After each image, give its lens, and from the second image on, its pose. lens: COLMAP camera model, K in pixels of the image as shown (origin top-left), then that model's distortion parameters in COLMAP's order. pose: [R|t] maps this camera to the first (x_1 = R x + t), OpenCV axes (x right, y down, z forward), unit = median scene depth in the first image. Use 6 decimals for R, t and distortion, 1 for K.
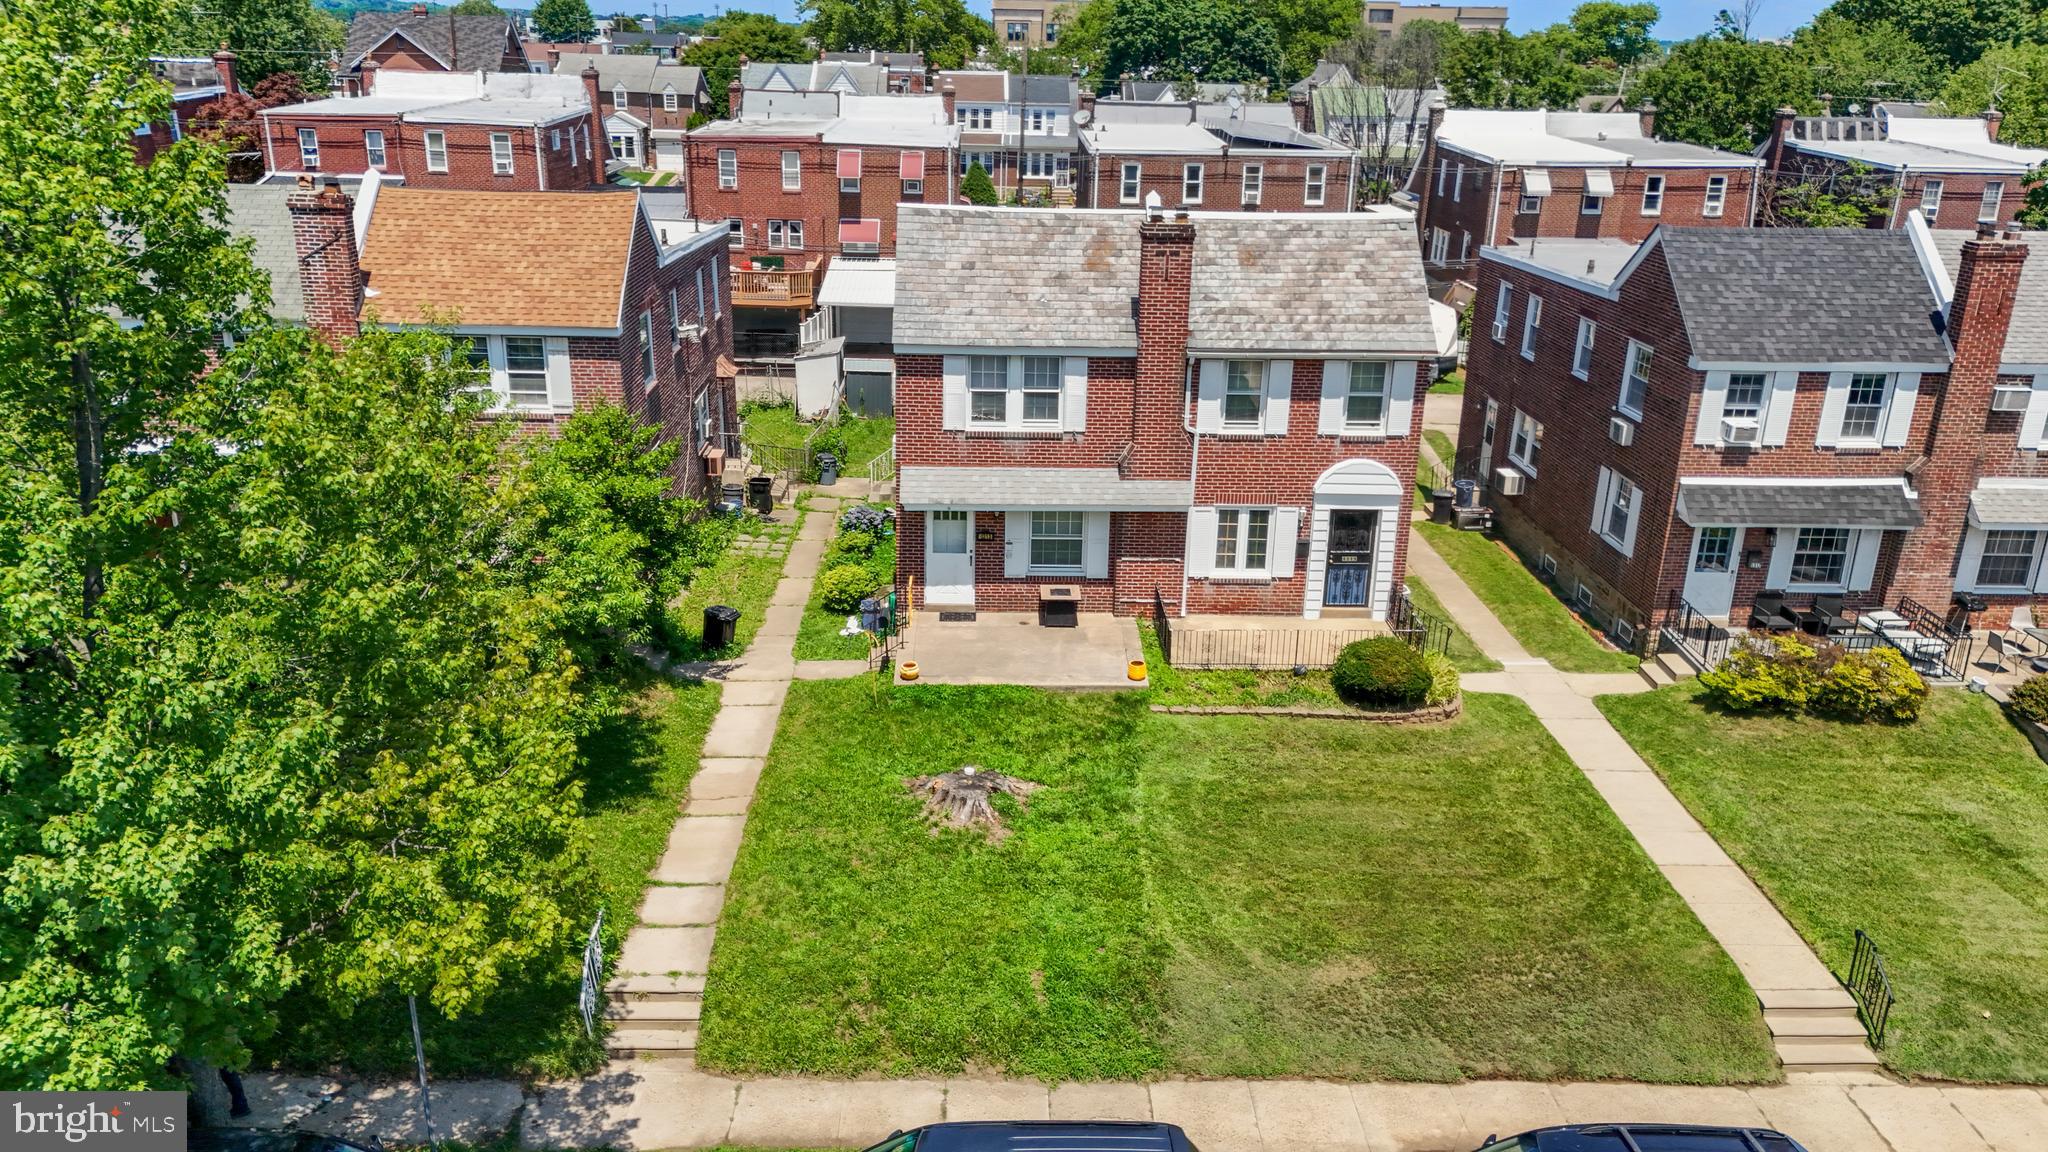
lens RADIAL K [[1507.8, 0, 1024.0], [0, 1507.8, 576.0], [0, 0, 1]] dist [0.056063, -0.059255]
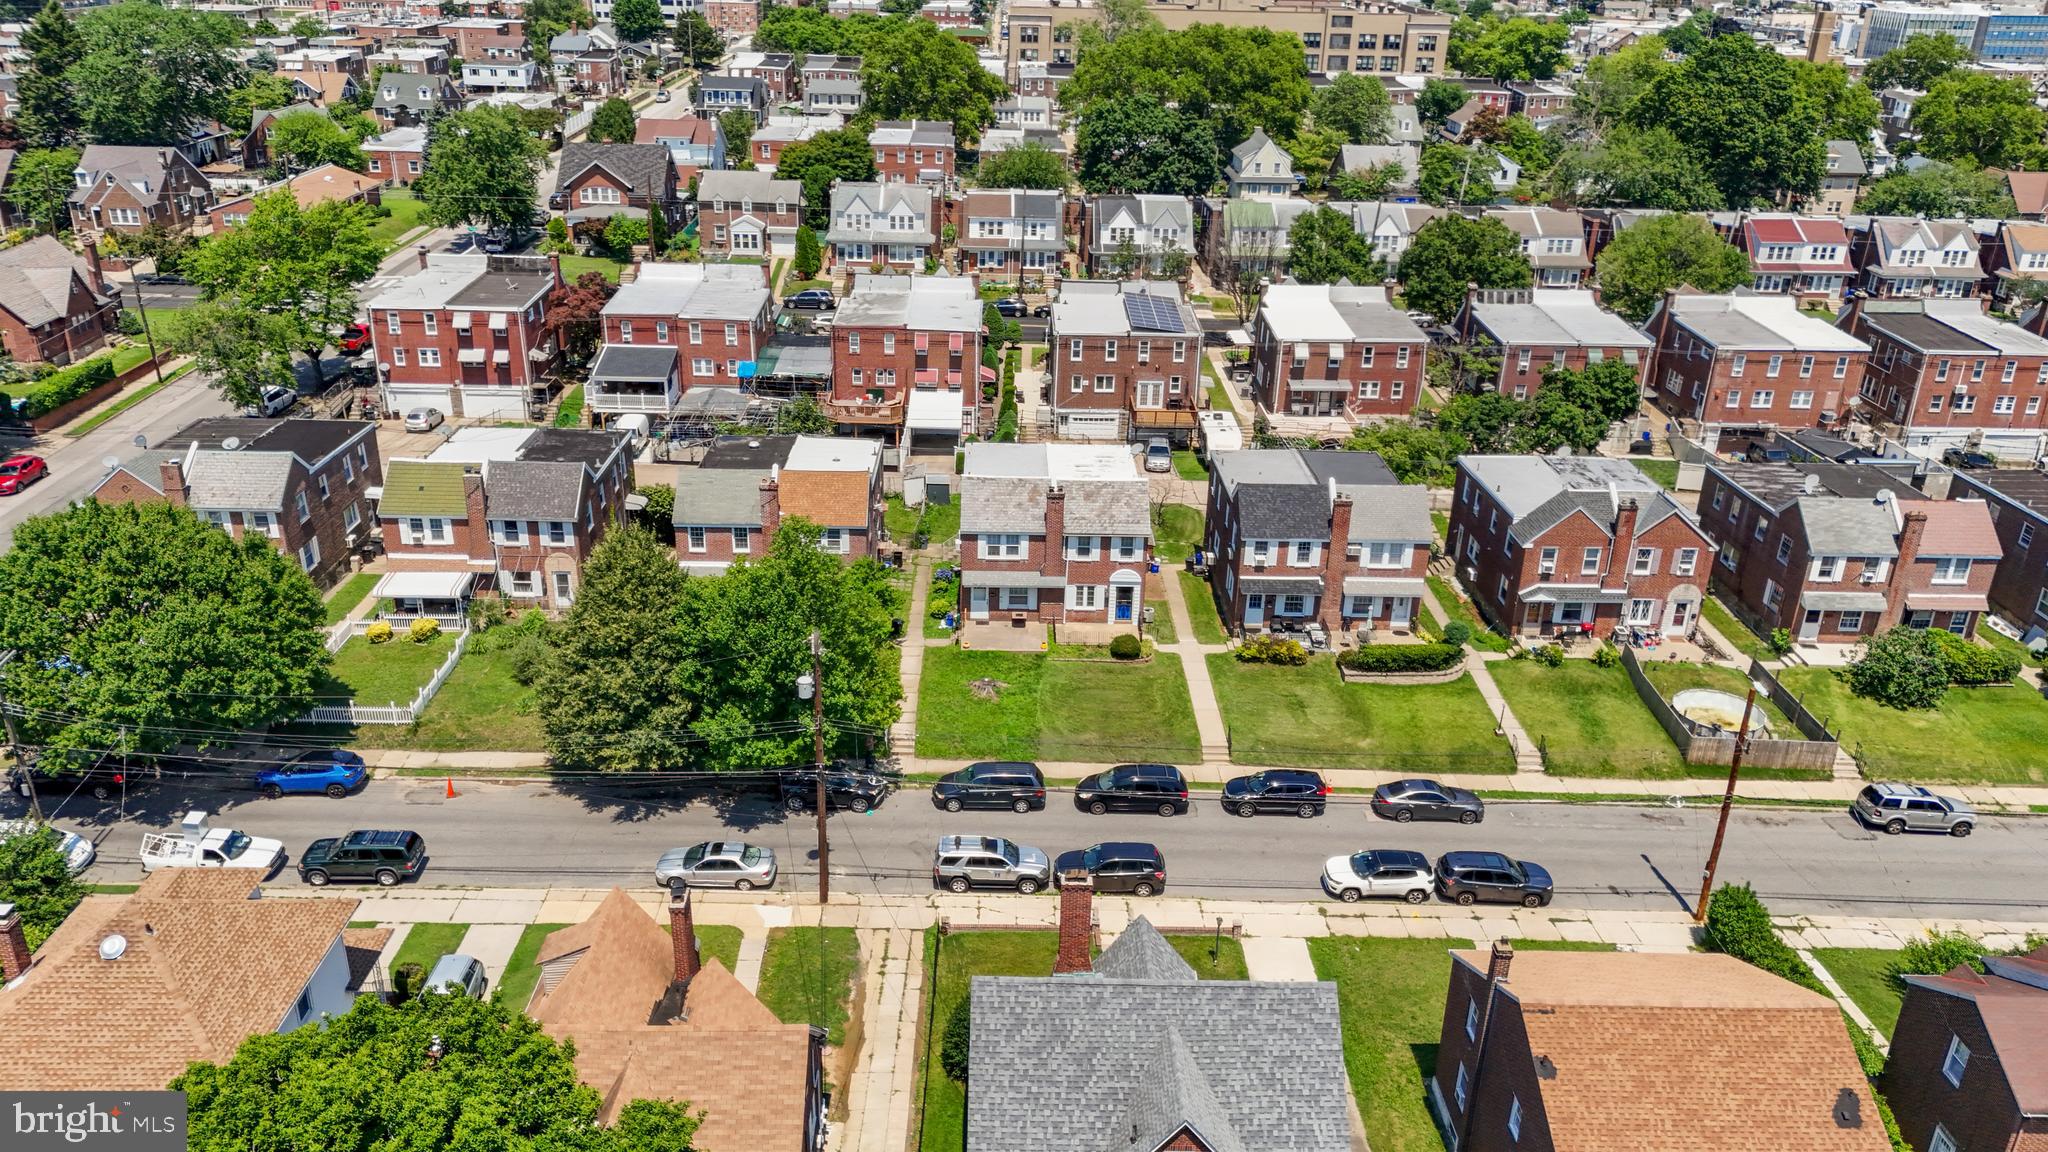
lens RADIAL K [[1507.8, 0, 1024.0], [0, 1507.8, 576.0], [0, 0, 1]] dist [0.056063, -0.059255]
pose [[0.999924, 0.007171, -0.010026, 0.059420], [-0.006427, 0.997356, 0.072380, -0.260120], [0.010518, -0.072310, 0.997327, -1.754802]]
